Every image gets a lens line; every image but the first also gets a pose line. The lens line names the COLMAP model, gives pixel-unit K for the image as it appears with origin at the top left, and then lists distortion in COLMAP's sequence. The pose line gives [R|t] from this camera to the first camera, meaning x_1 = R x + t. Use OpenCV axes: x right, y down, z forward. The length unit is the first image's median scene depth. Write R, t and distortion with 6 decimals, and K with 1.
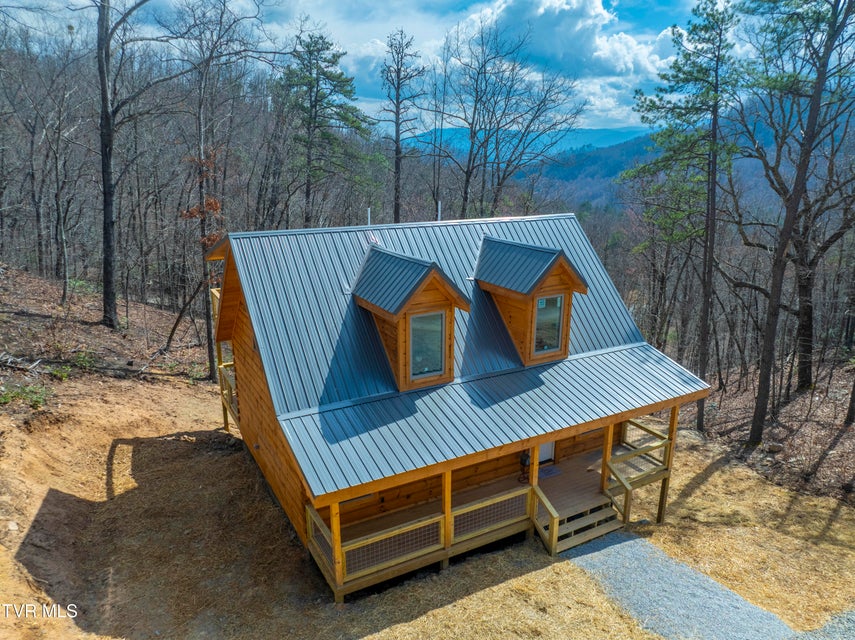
lens RADIAL K [[600.9, 0, 427.5], [0, 600.9, 320.0], [0, 0, 1]] dist [-0.056613, 0.032764]
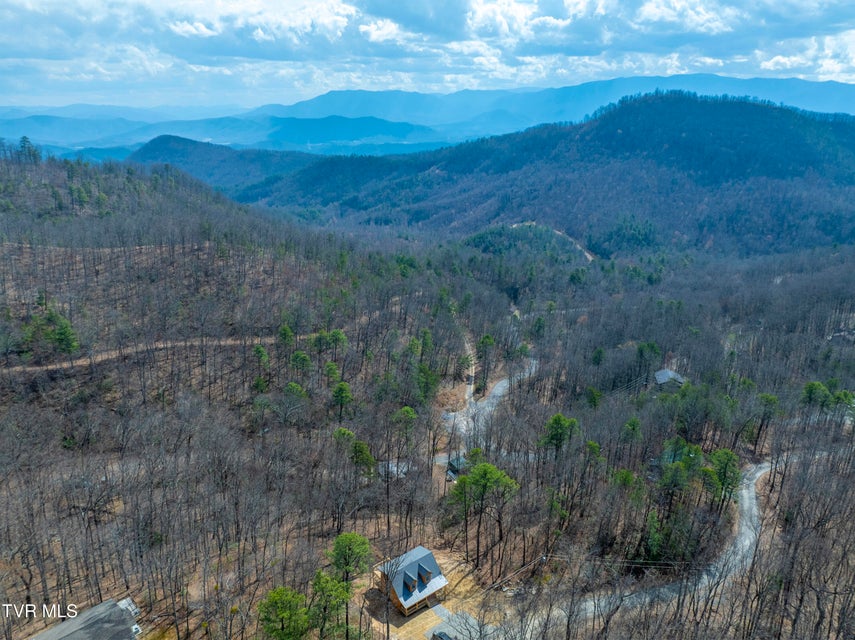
lens RADIAL K [[599.1, 0, 422.6], [0, 599.1, 321.9], [0, 0, 1]] dist [-0.029741, -0.001800]
pose [[0.988359, -0.056770, 0.141152, -0.848554], [0.047324, 0.996466, 0.069397, -4.274789], [-0.144592, -0.061909, 0.987553, -7.132089]]
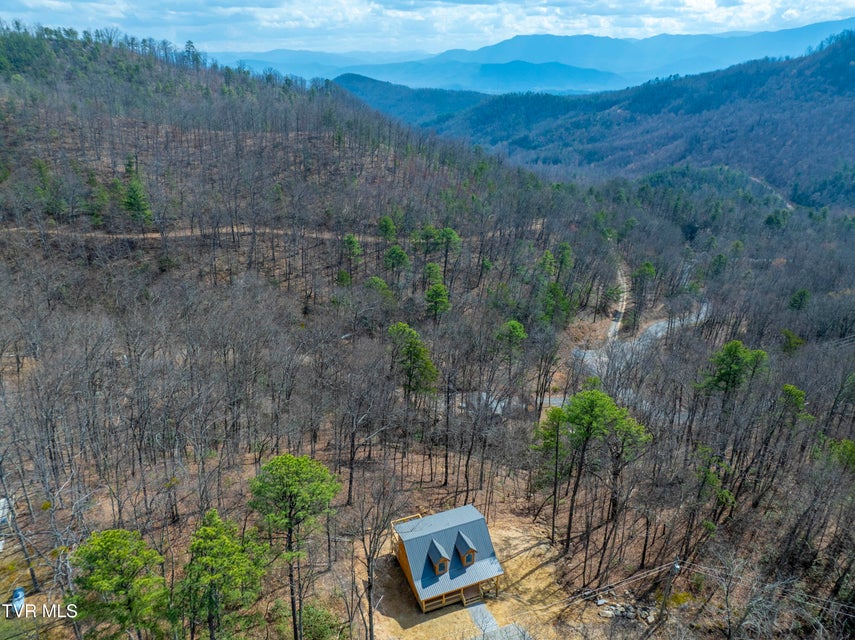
lens RADIAL K [[600.9, 0, 427.5], [0, 600.9, 320.0], [0, 0, 1]] dist [-0.056613, 0.032764]
pose [[0.992026, 0.043297, -0.118360, 0.392075], [-0.026332, 0.989615, 0.141310, -2.775650], [0.123249, -0.137067, 0.982864, -3.753548]]
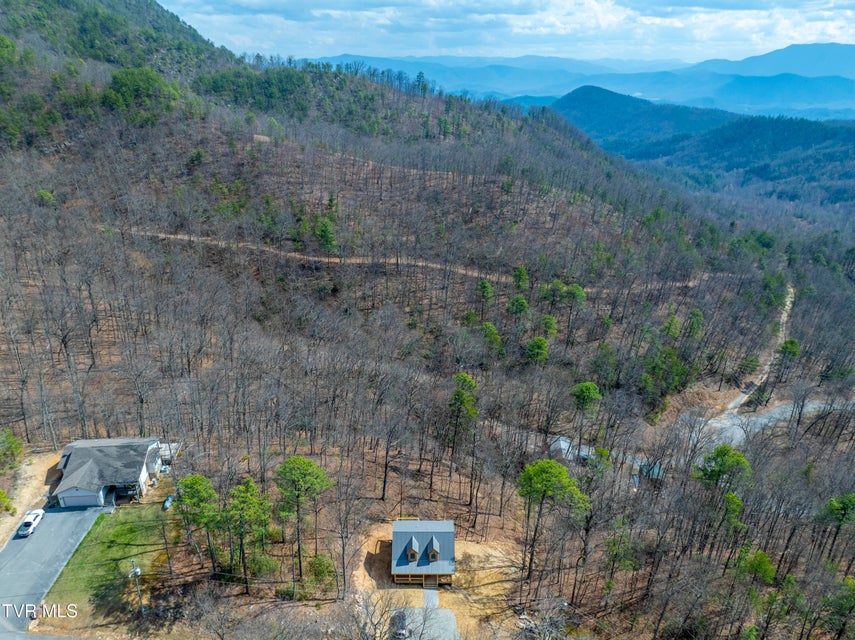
lens RADIAL K [[600.9, 0, 427.5], [0, 600.9, 320.0], [0, 0, 1]] dist [-0.056613, 0.032764]
pose [[0.875230, 0.189755, -0.444932, 2.897483], [-0.130465, 0.978357, 0.160613, -4.040412], [0.465780, -0.082525, 0.881044, -5.199954]]
